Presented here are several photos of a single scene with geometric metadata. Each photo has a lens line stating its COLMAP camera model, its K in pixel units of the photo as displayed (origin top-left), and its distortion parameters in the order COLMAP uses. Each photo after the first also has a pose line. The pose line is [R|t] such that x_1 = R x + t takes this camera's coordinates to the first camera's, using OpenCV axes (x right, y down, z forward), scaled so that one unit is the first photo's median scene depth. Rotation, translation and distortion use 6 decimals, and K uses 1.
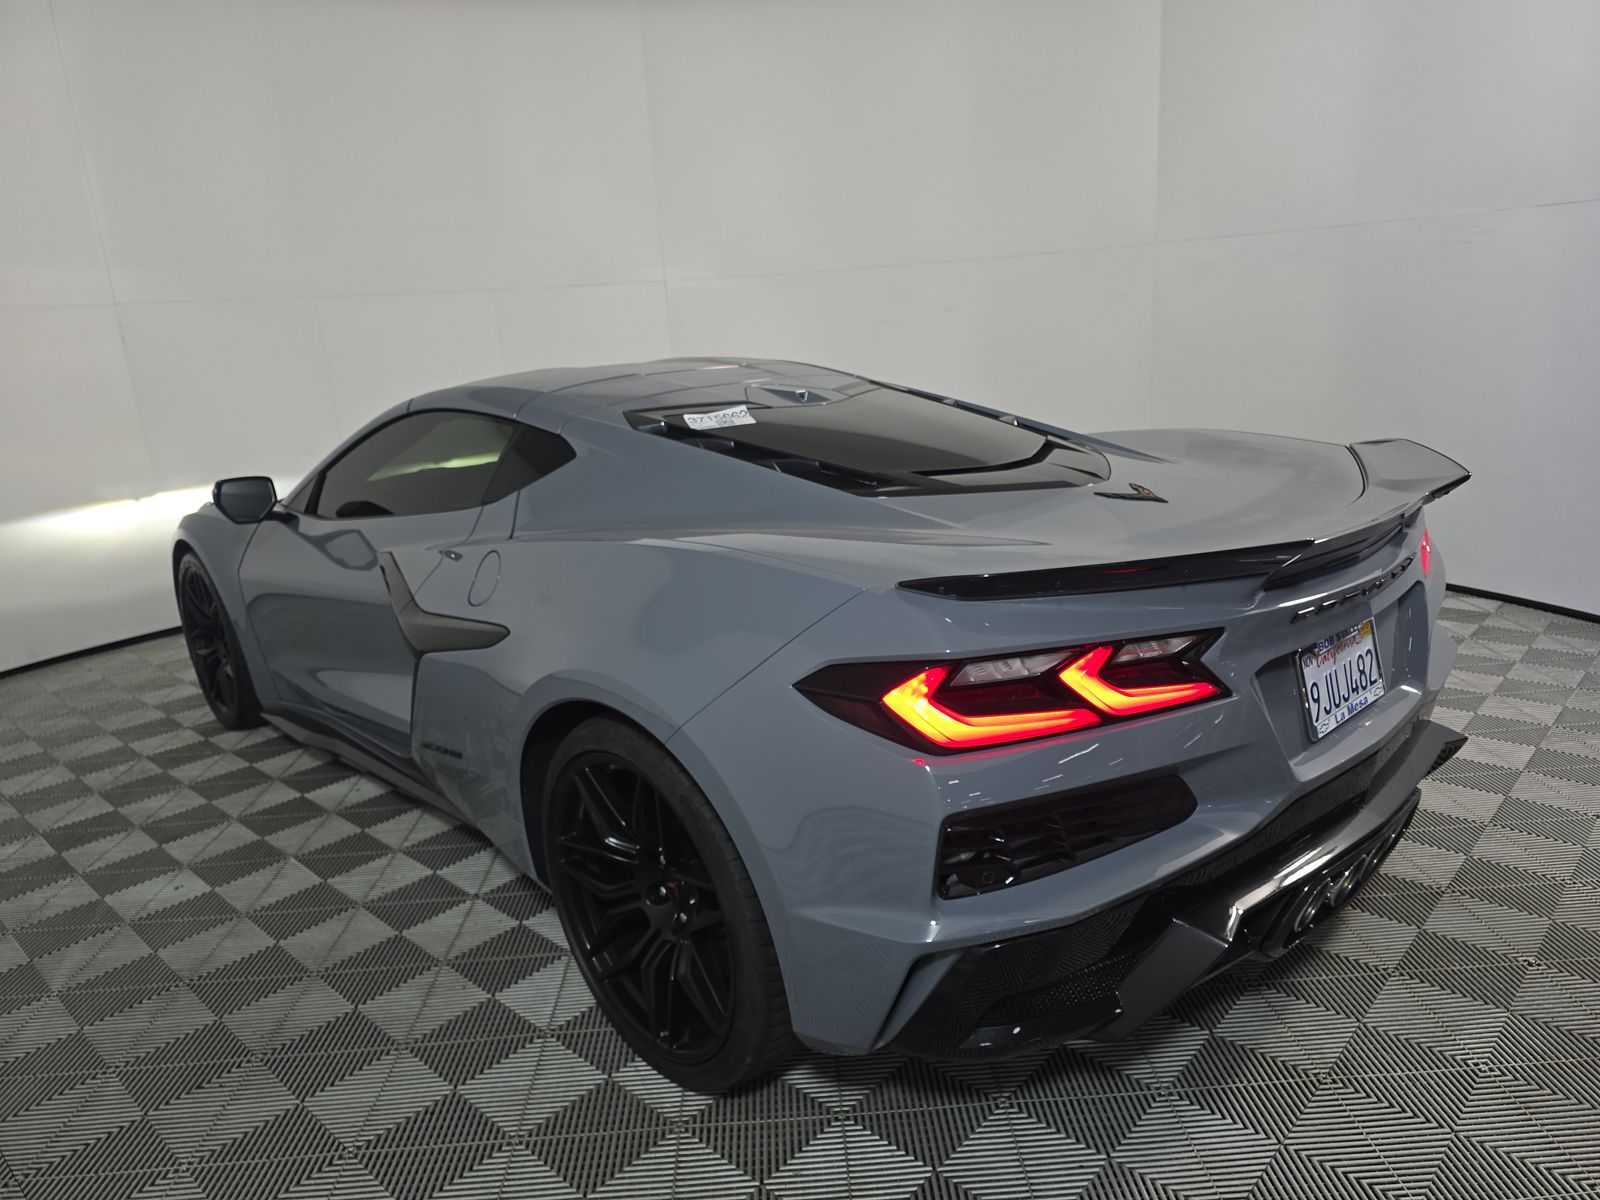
lens RADIAL K [[1067.1, 0, 800.0], [0, 1067.1, 600.0], [0, 0, 1]] dist [-0.000431, -0.000171]
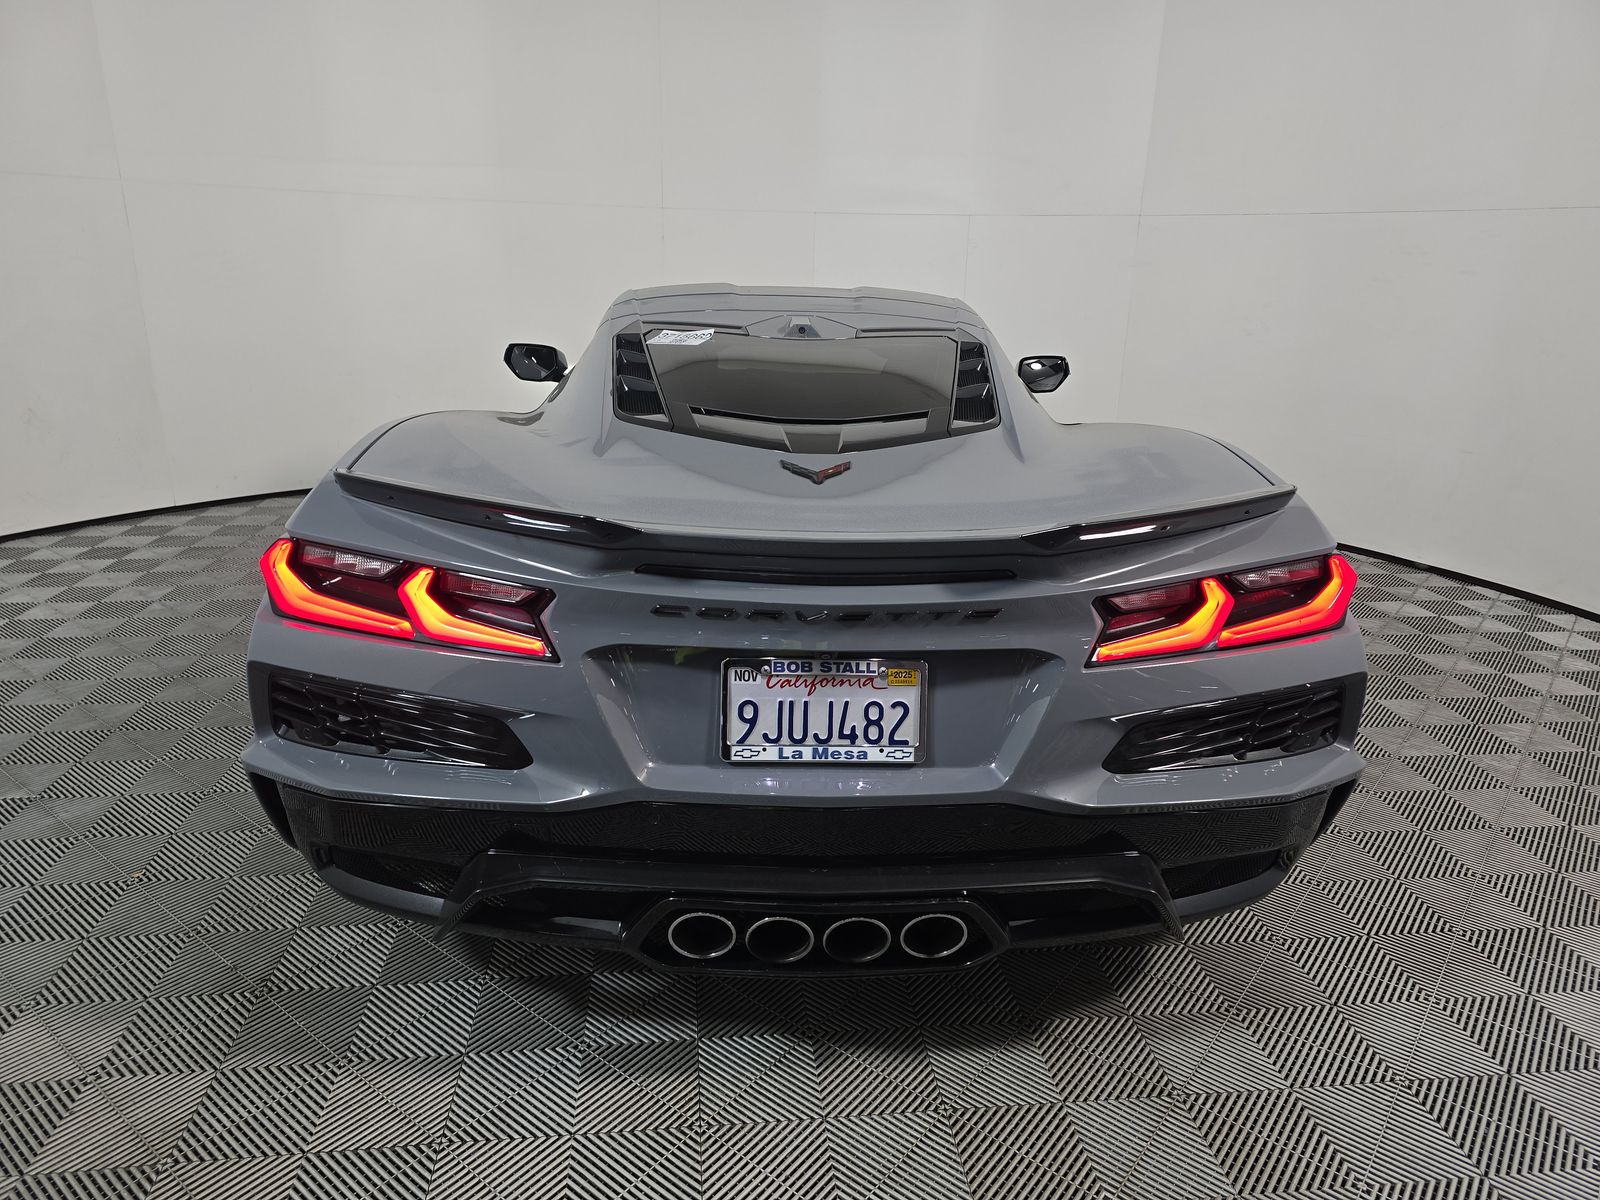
lens RADIAL K [[1101.9, 0, 800.0], [0, 1101.9, 600.0], [0, 0, 1]] dist [0.003941, 0.000393]
pose [[0.761741, 0.269986, -0.588947, 1.018228], [-0.233178, 0.962365, 0.139578, -0.139173], [0.604466, 0.031007, 0.796028, 0.290368]]
